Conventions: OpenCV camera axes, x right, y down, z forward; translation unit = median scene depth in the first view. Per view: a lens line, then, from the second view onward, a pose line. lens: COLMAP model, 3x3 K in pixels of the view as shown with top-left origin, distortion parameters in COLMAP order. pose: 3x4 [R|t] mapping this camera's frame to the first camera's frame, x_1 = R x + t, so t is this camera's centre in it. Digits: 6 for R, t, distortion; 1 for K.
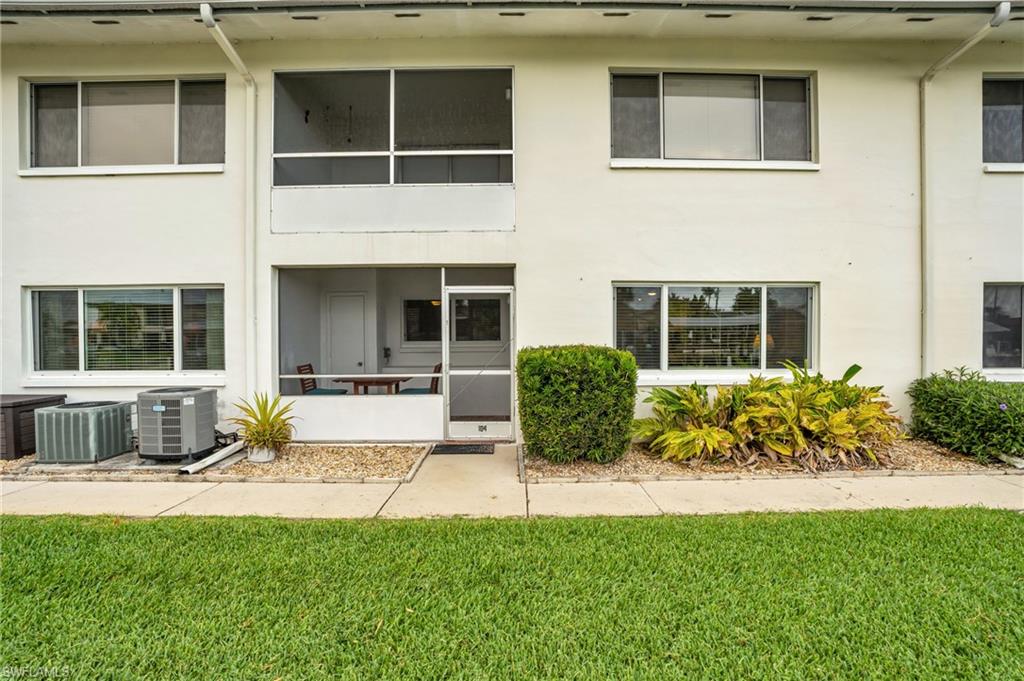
lens RADIAL K [[496.6, 0, 512.0], [0, 496.6, 340.5], [0, 0, 1]] dist [-0.066967, 0.027836]
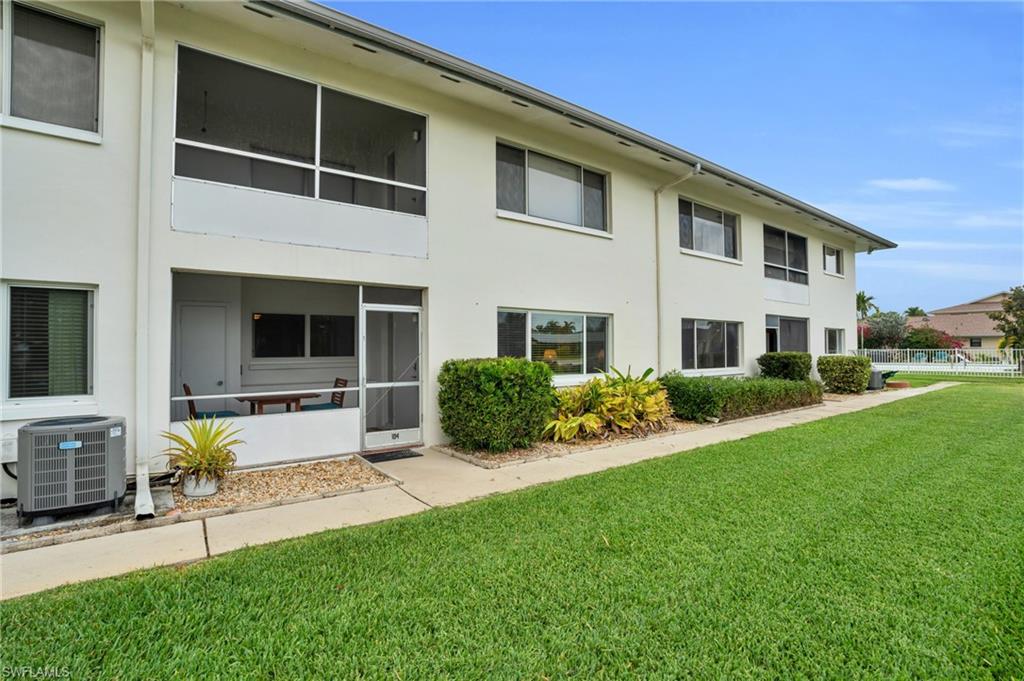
lens RADIAL K [[496.6, 0, 512.0], [0, 496.6, 340.5], [0, 0, 1]] dist [-0.066967, 0.027836]
pose [[0.801081, 0.010686, 0.598460, -0.519203], [0.011167, 0.999400, -0.032793, 0.006930], [-0.598452, 0.032953, 0.800481, -0.022580]]
